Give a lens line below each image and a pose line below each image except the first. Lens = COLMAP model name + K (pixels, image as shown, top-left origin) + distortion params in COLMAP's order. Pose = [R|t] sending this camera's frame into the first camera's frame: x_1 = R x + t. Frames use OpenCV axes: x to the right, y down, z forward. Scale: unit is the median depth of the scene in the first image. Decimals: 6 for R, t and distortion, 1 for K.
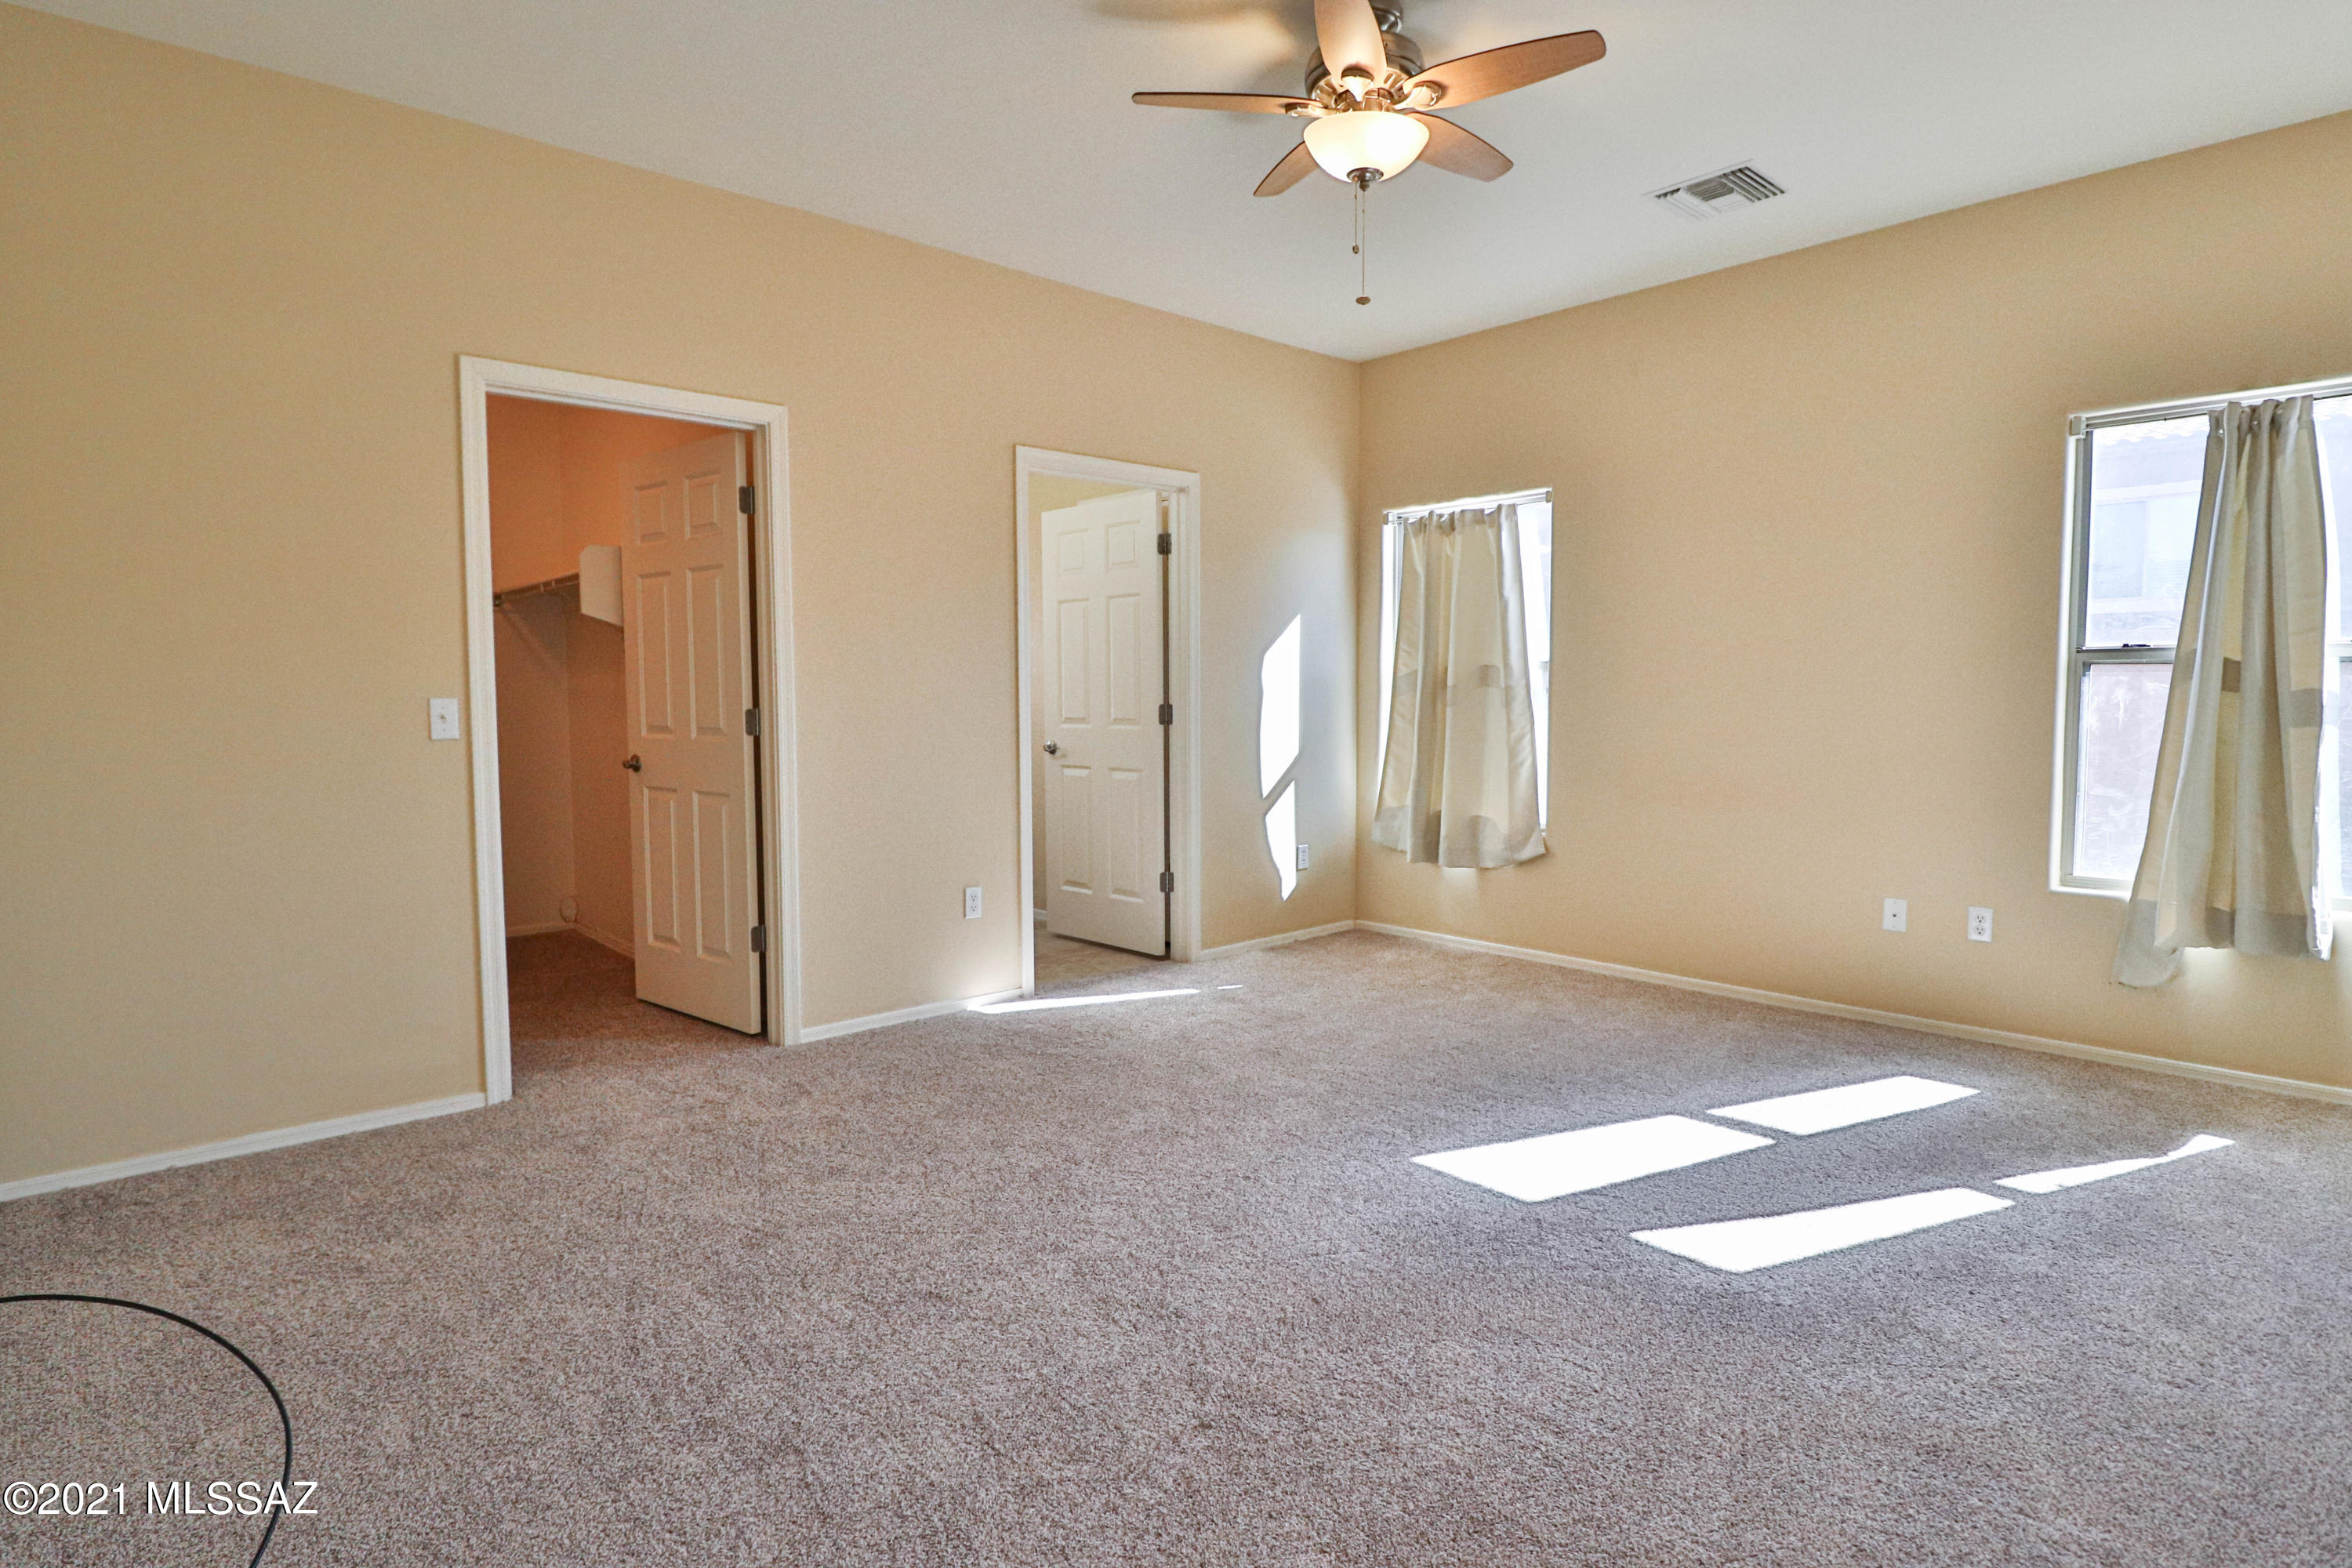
lens RADIAL K [[1212.1, 0, 1166.2], [0, 1212.1, 772.8], [0, 0, 1]] dist [0.002831, -0.017705]
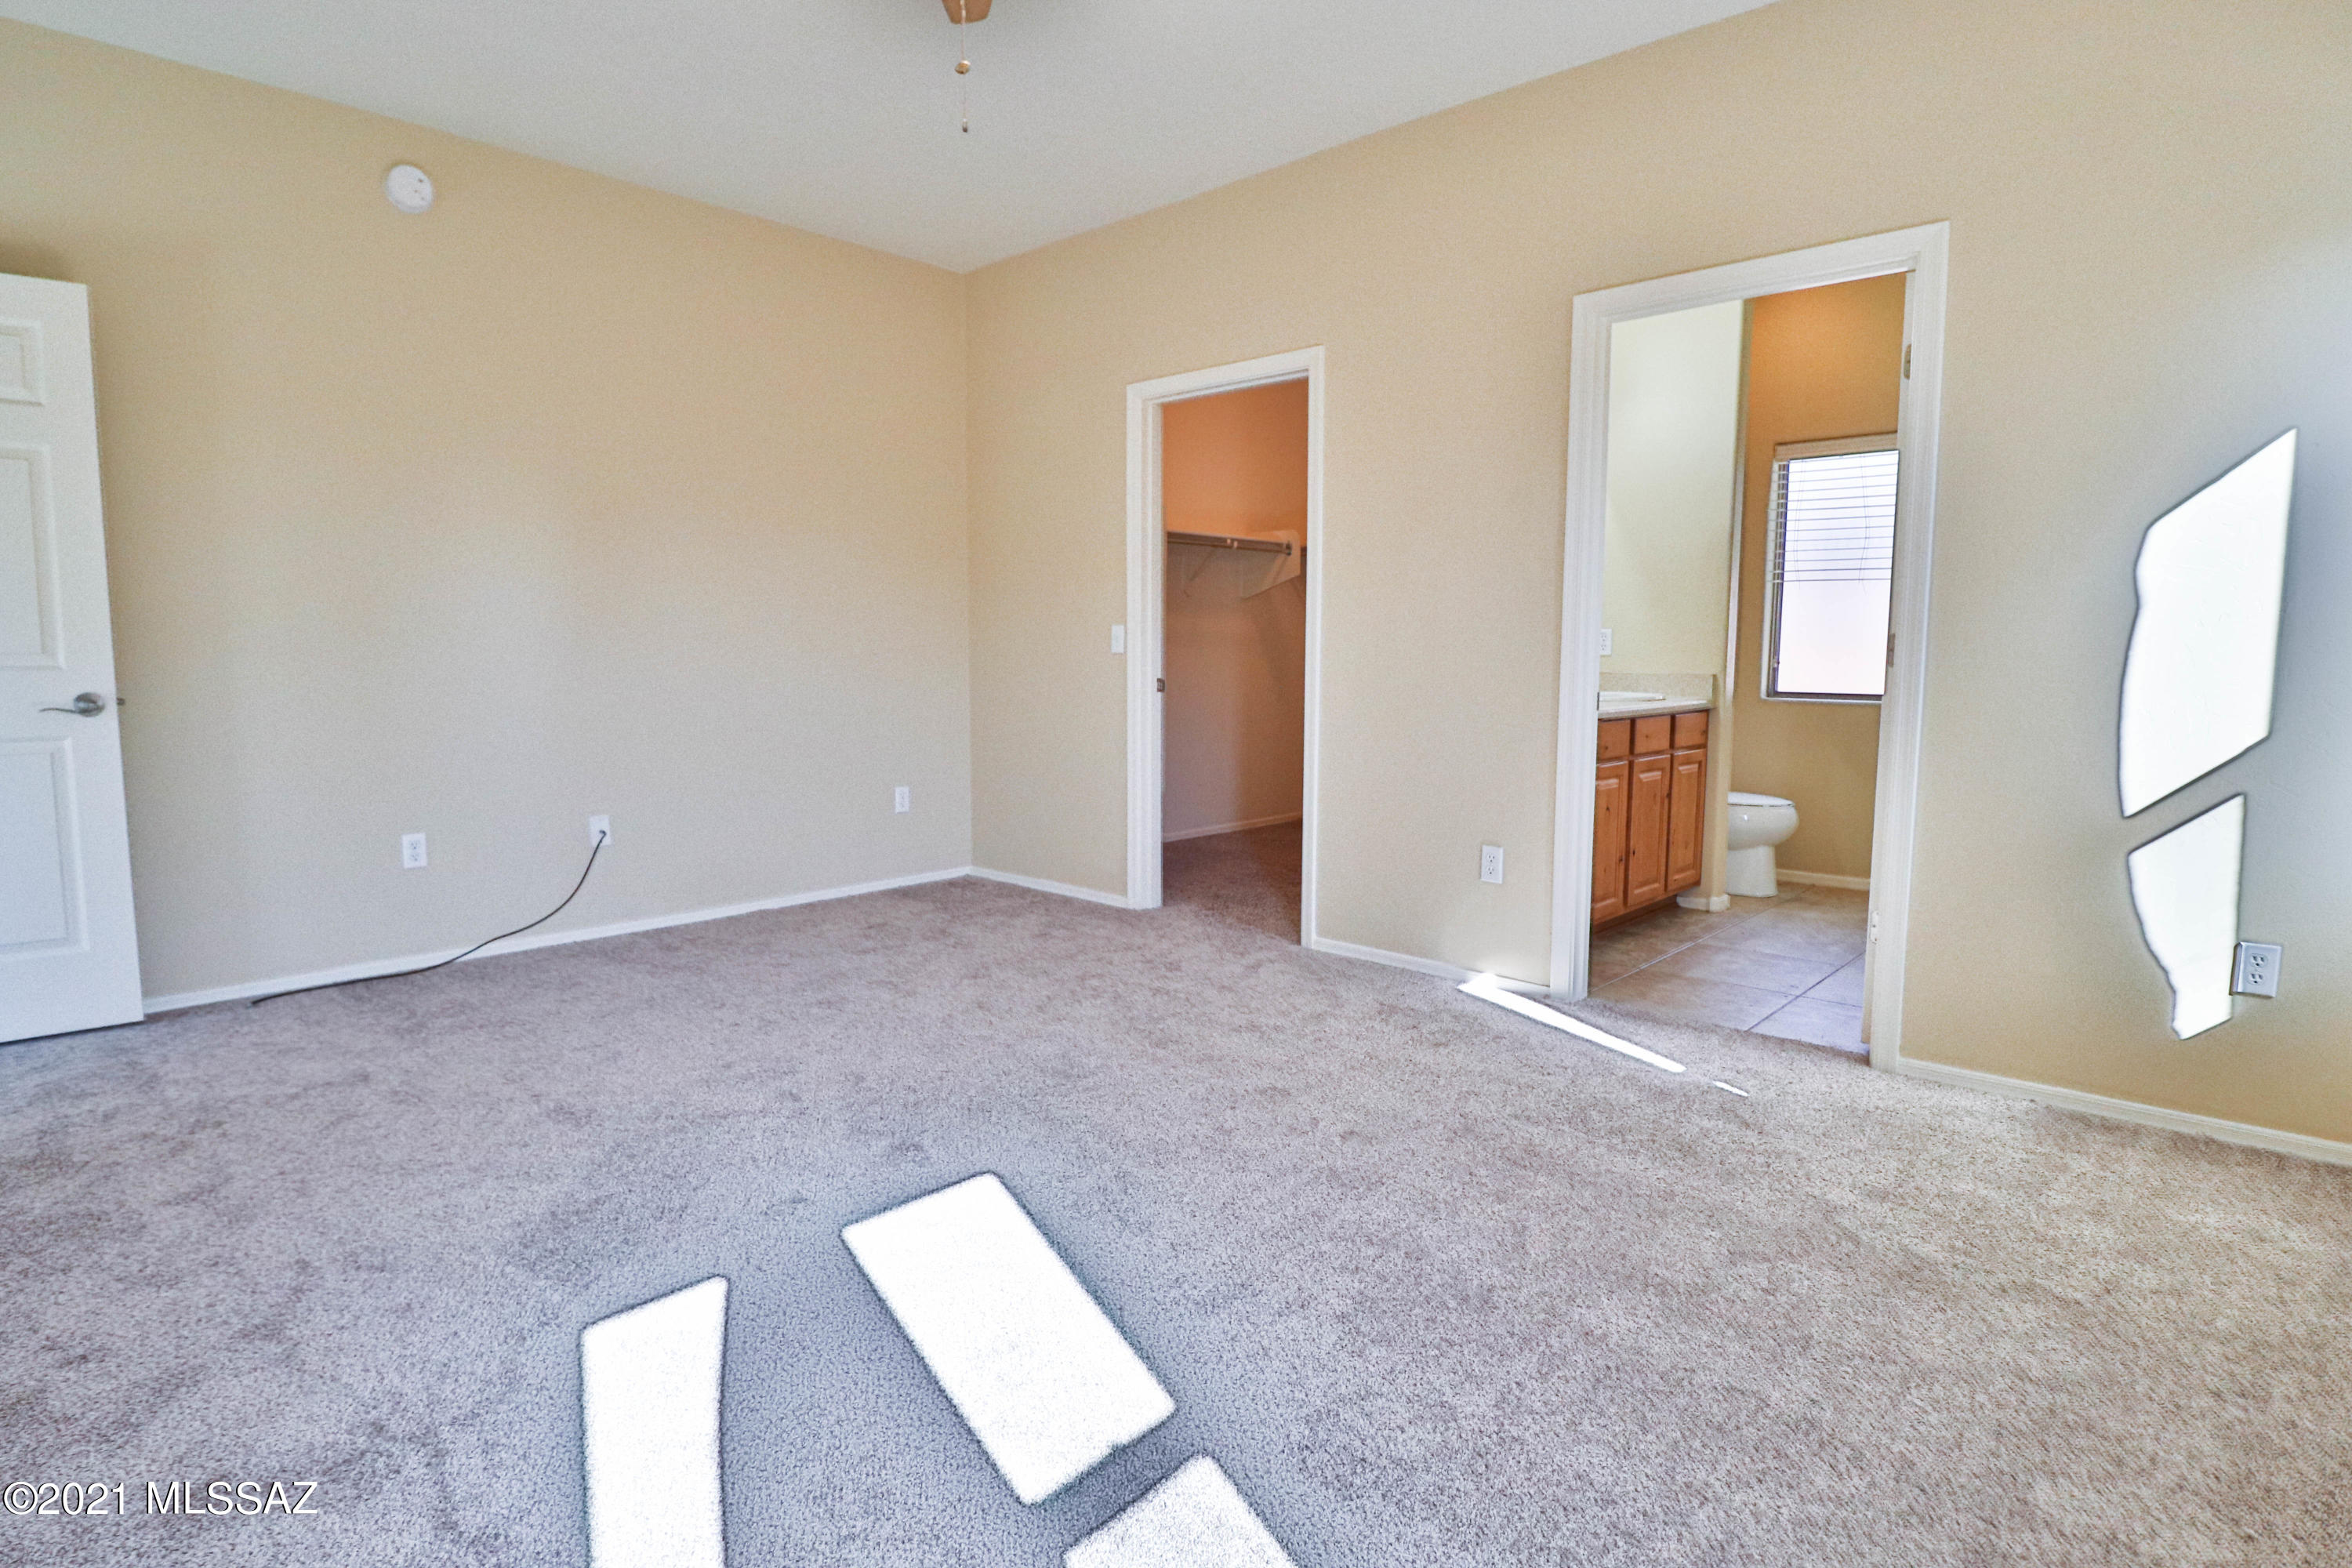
lens RADIAL K [[1212.1, 0, 1166.2], [0, 1212.1, 772.8], [0, 0, 1]] dist [0.002831, -0.017705]
pose [[0.080724, 0.098340, -0.991873, 0.744946], [-0.074411, 0.992939, 0.092390, -0.019804], [0.993955, 0.066348, 0.087472, 0.781811]]
